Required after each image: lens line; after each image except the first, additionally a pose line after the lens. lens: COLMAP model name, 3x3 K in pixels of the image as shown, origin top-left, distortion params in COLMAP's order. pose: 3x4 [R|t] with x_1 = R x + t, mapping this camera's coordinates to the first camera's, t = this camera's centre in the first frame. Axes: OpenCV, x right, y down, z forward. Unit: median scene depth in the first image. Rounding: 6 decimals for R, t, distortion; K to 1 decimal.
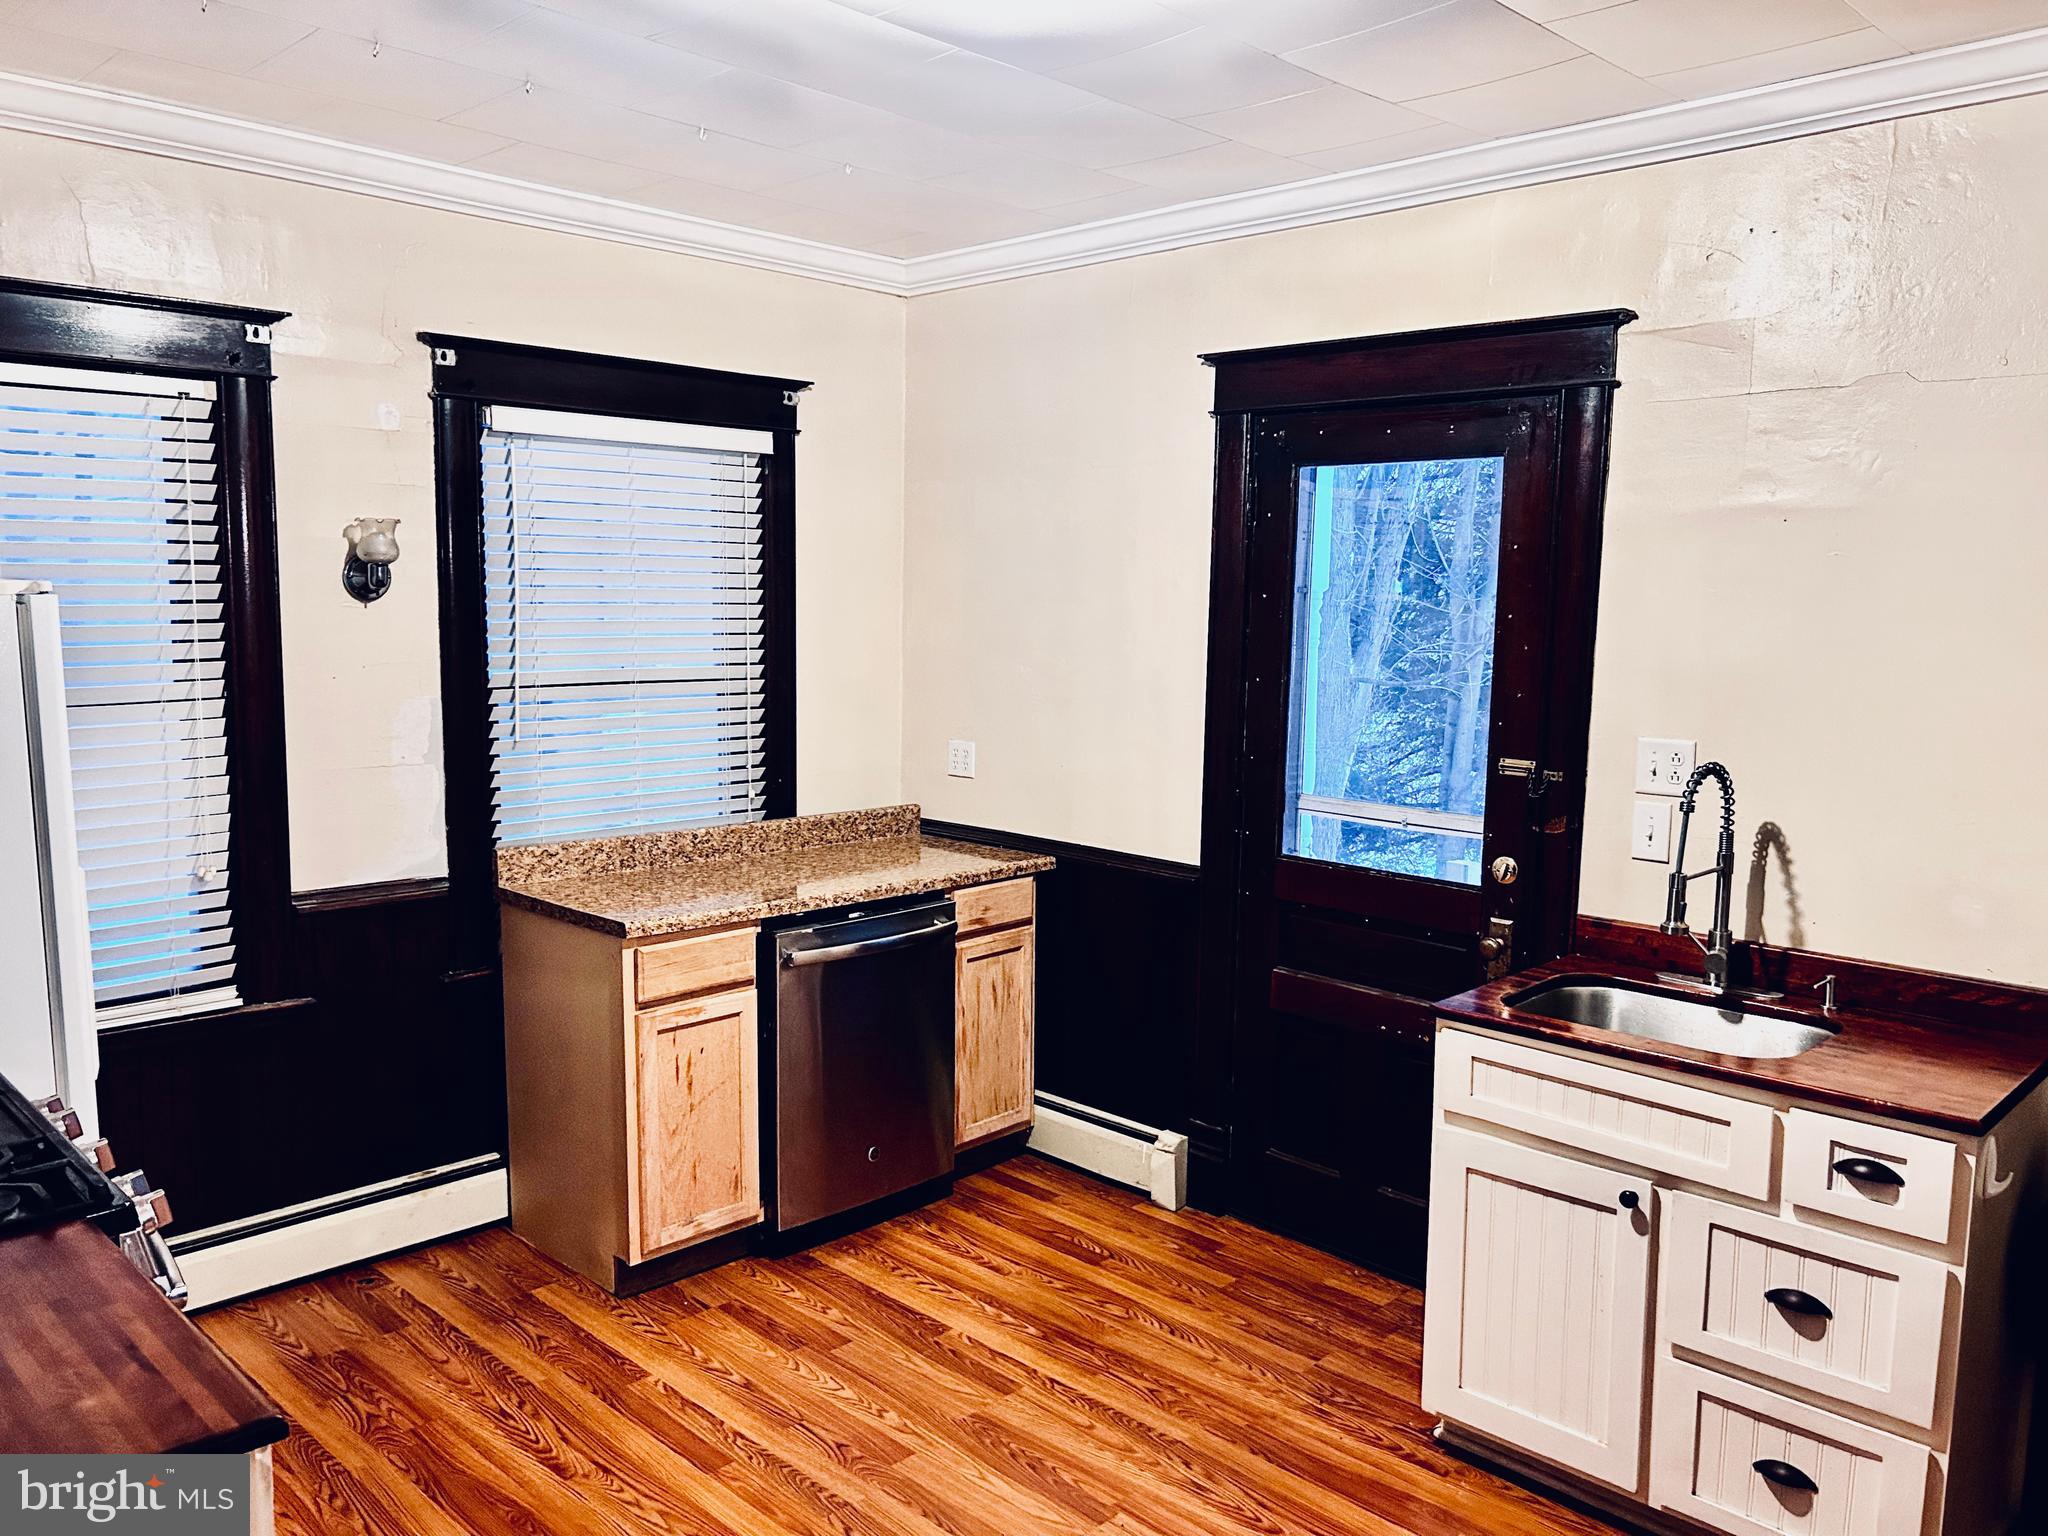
lens RADIAL K [[1550.1, 0, 1021.9], [0, 1550.1, 769.0], [0, 0, 1]] dist [0.036299, -0.005410]
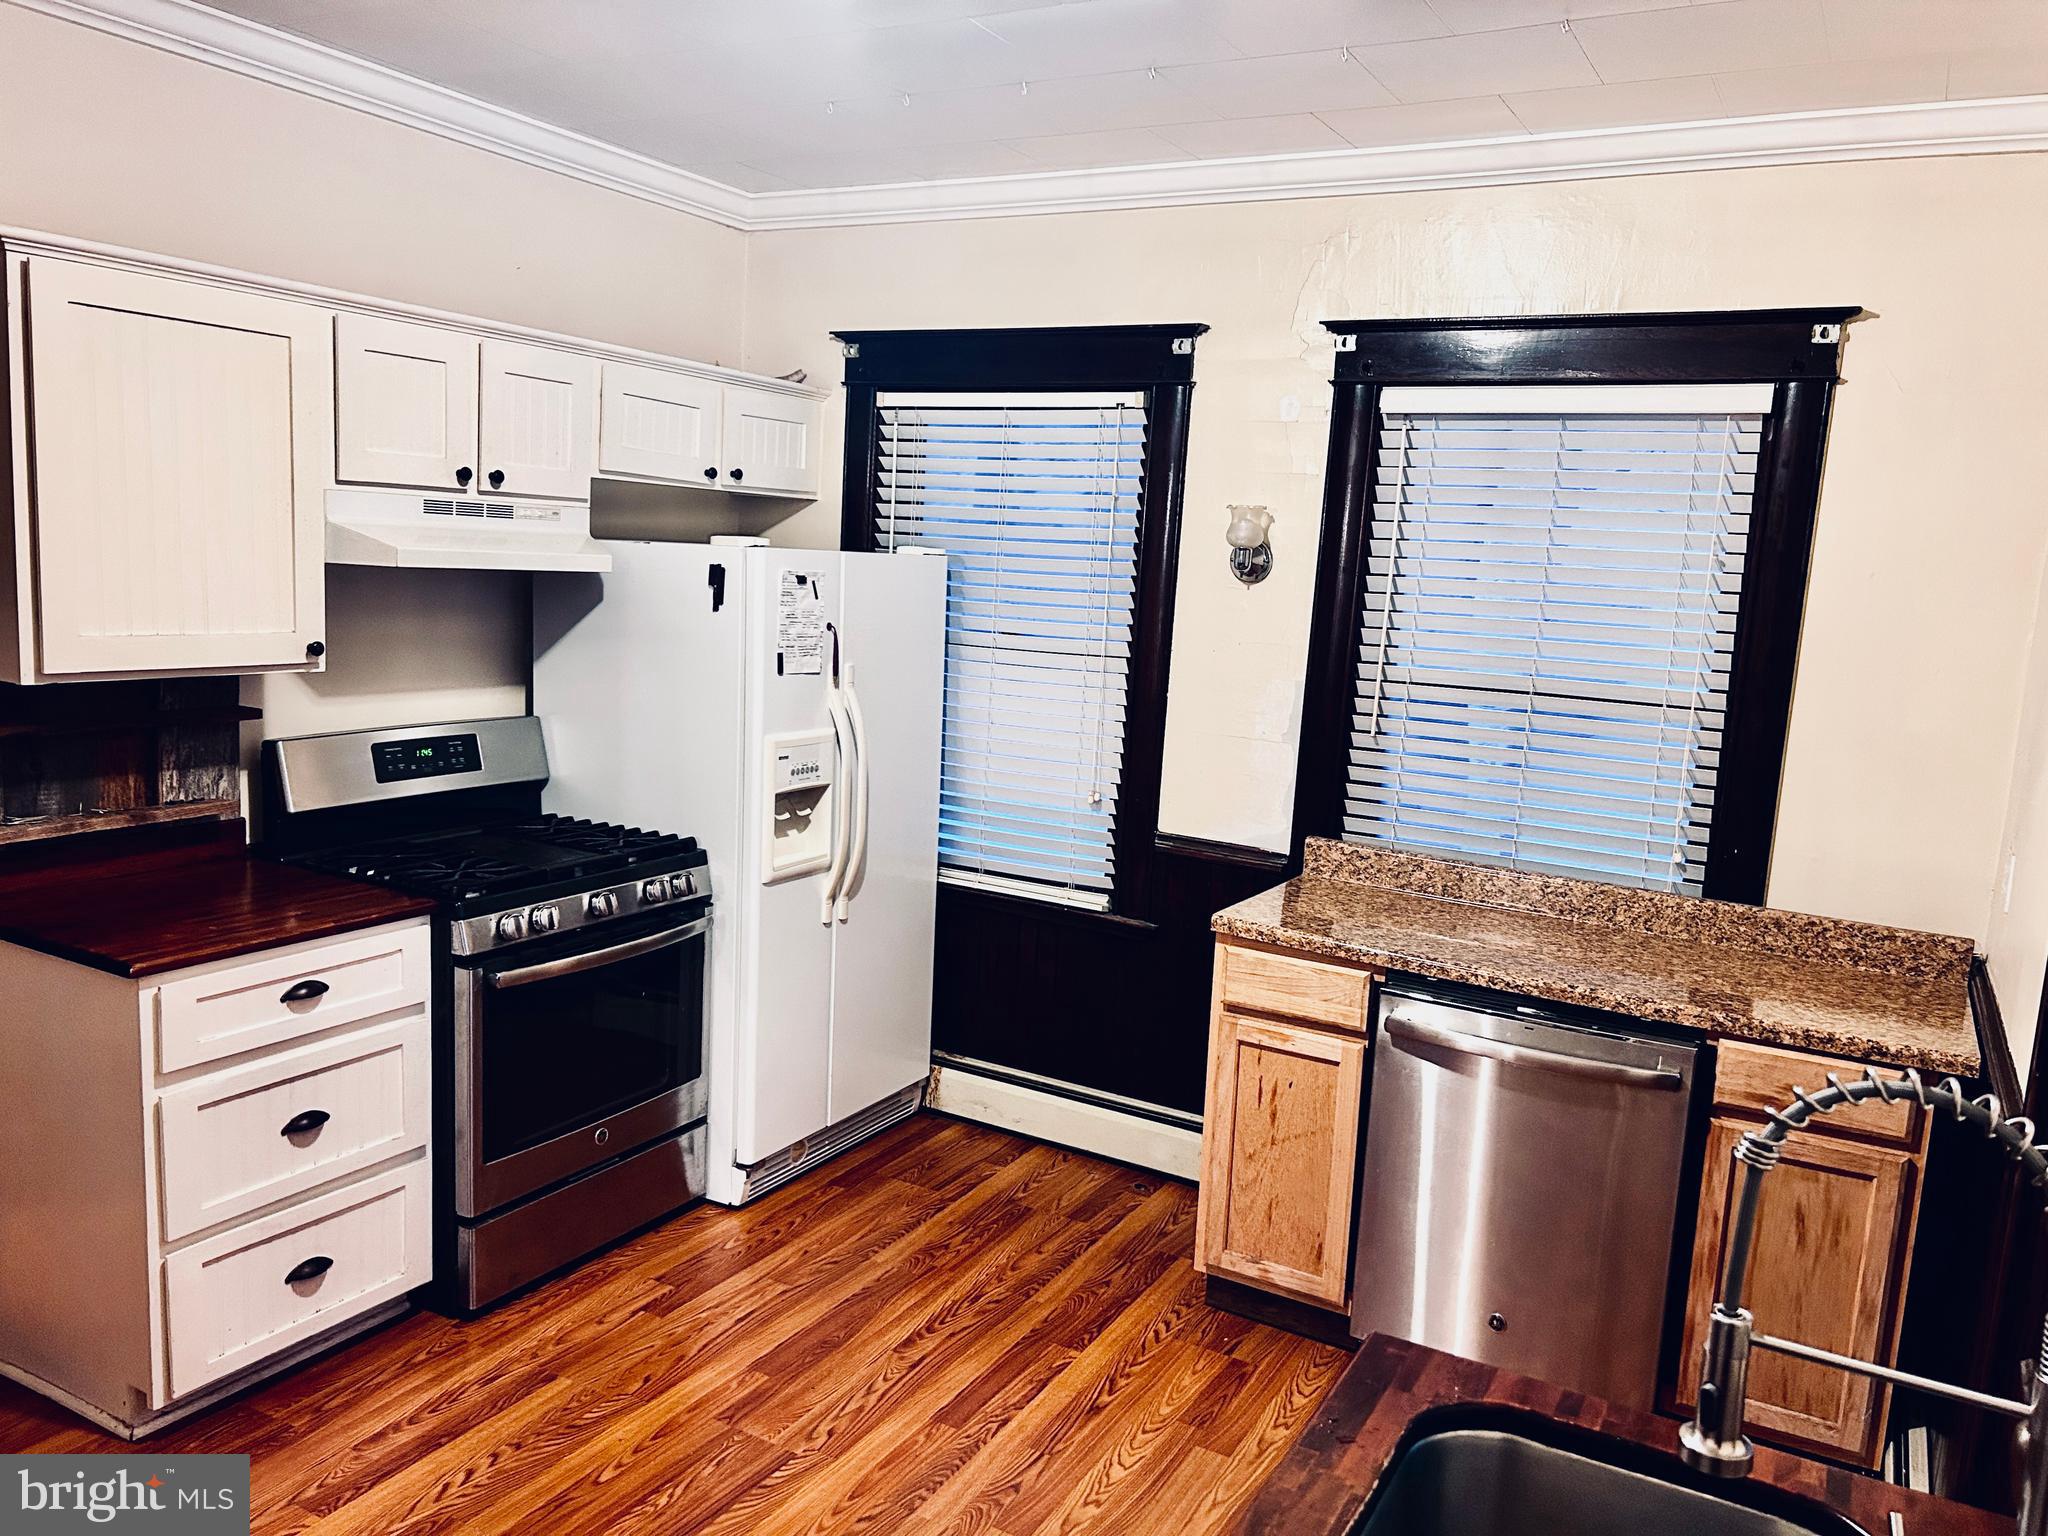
lens RADIAL K [[1550.1, 0, 1022.9], [0, 1550.1, 769.3], [0, 0, 1]] dist [0.036299, -0.005410]
pose [[0.267432, 0.139720, -0.953393, 0.577195], [-0.166893, 0.981194, 0.096980, -0.058695], [0.949014, 0.133179, 0.285721, 0.563716]]
